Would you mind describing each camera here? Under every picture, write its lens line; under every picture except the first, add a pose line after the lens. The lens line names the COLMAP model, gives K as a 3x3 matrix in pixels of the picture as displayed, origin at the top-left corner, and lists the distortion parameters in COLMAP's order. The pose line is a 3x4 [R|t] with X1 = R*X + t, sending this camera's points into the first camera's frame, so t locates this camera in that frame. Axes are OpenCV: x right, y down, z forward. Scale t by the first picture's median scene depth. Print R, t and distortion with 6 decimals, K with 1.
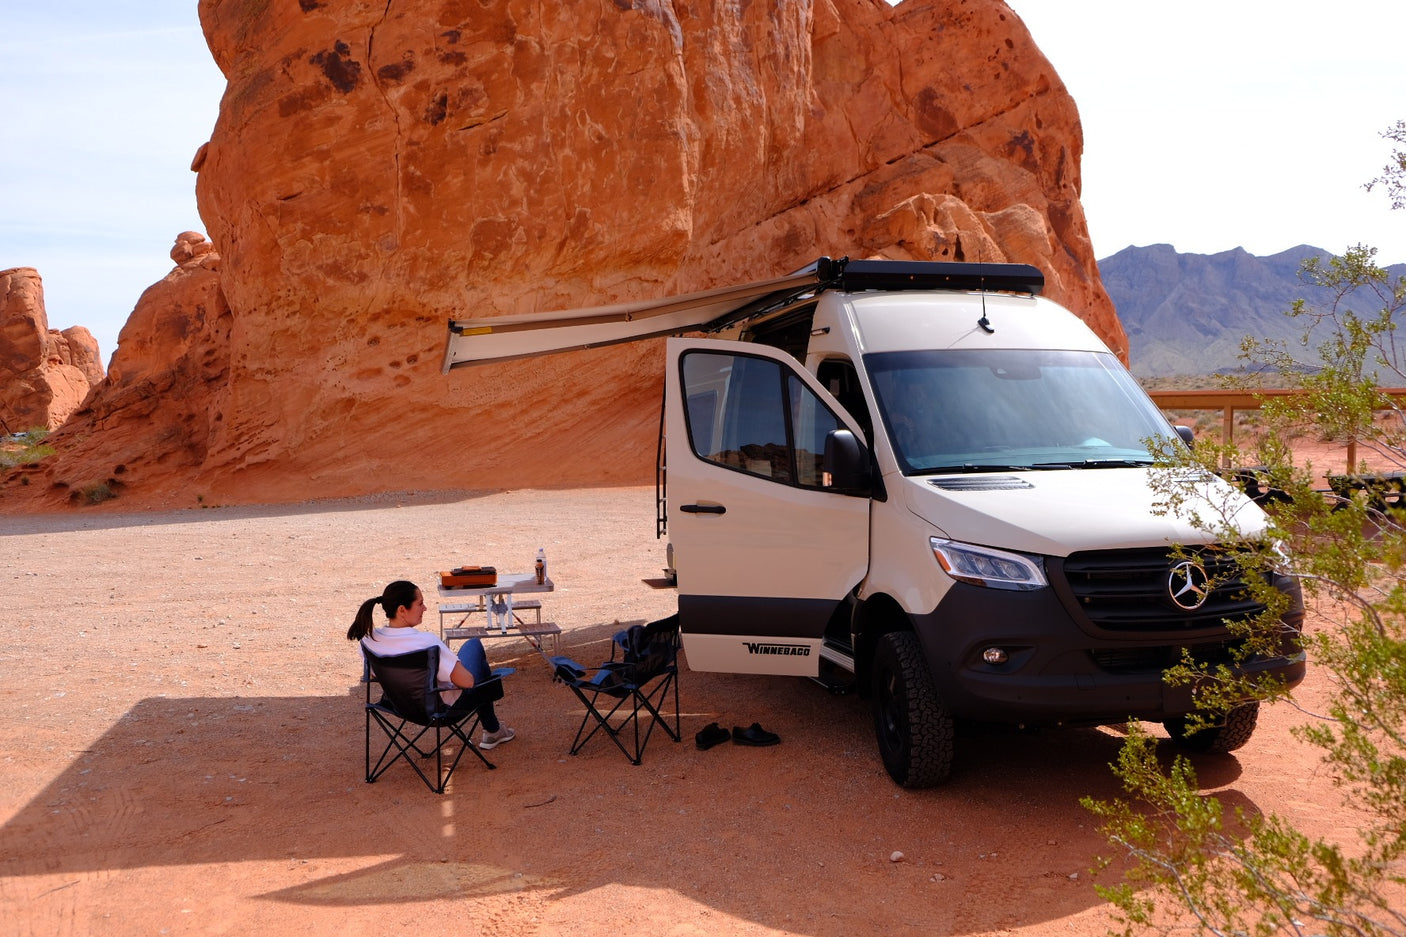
lens RADIAL K [[1093.5, 0, 715.0], [0, 1093.5, 471.3], [0, 0, 1]] dist [-0.039691, 0.041513]
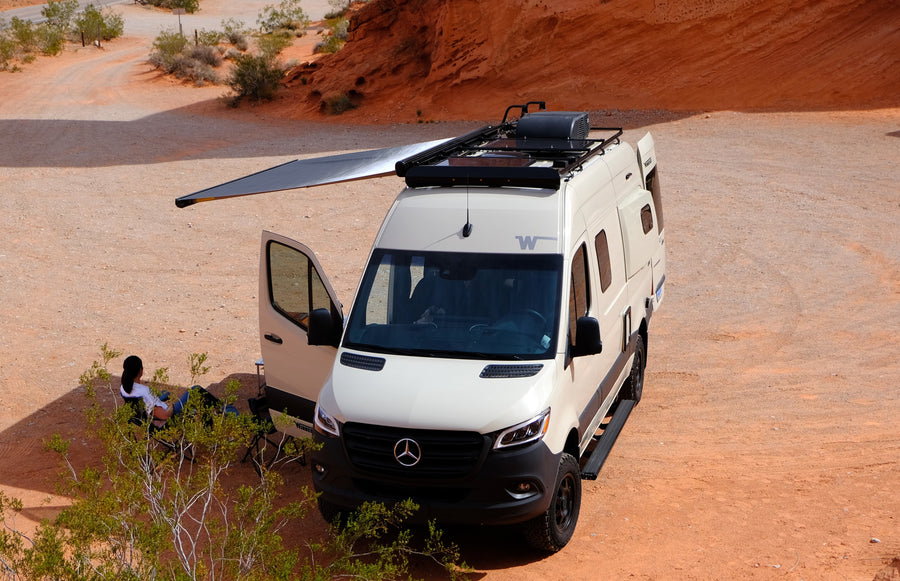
lens RADIAL K [[1311.8, 0, 450.0], [0, 1311.8, 290.5], [0, 0, 1]] dist [-0.033219, -0.013908]
pose [[0.846708, 0.126828, -0.516720, 0.231613], [-0.006811, 0.973678, 0.227827, -0.092333], [0.532014, -0.189383, 0.825285, -0.091175]]
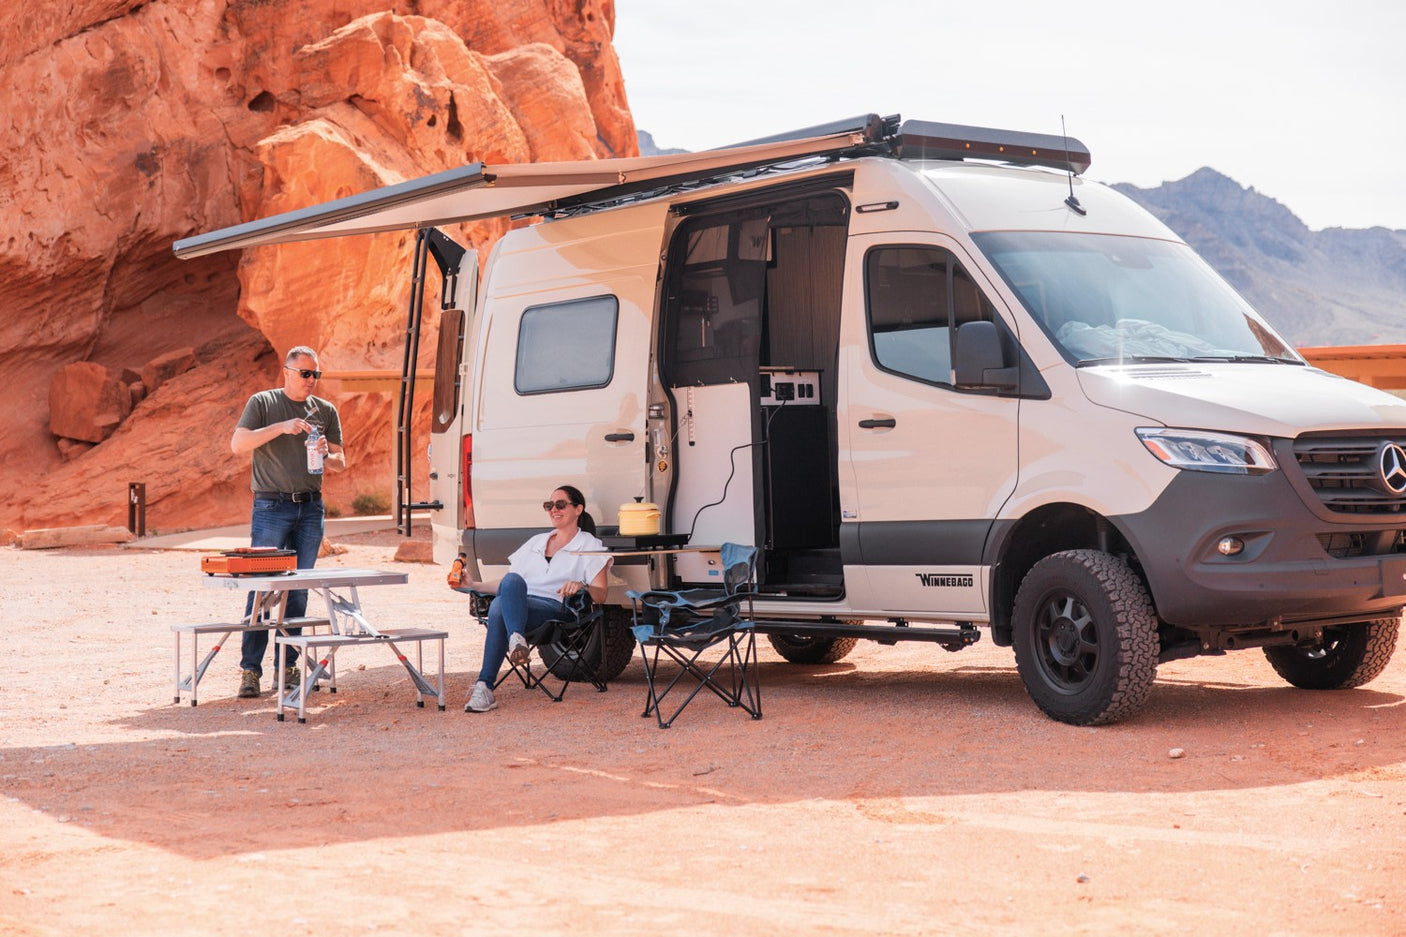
lens RADIAL K [[2228.6, 0, 703.0], [0, 2228.6, 468.5], [0, 0, 1]] dist [0.023214, 0.082973]
pose [[0.907729, -0.005642, 0.419520, -0.148330], [0.024720, 0.998892, -0.040054, 0.026164], [-0.418829, 0.046729, 0.906862, -0.085269]]
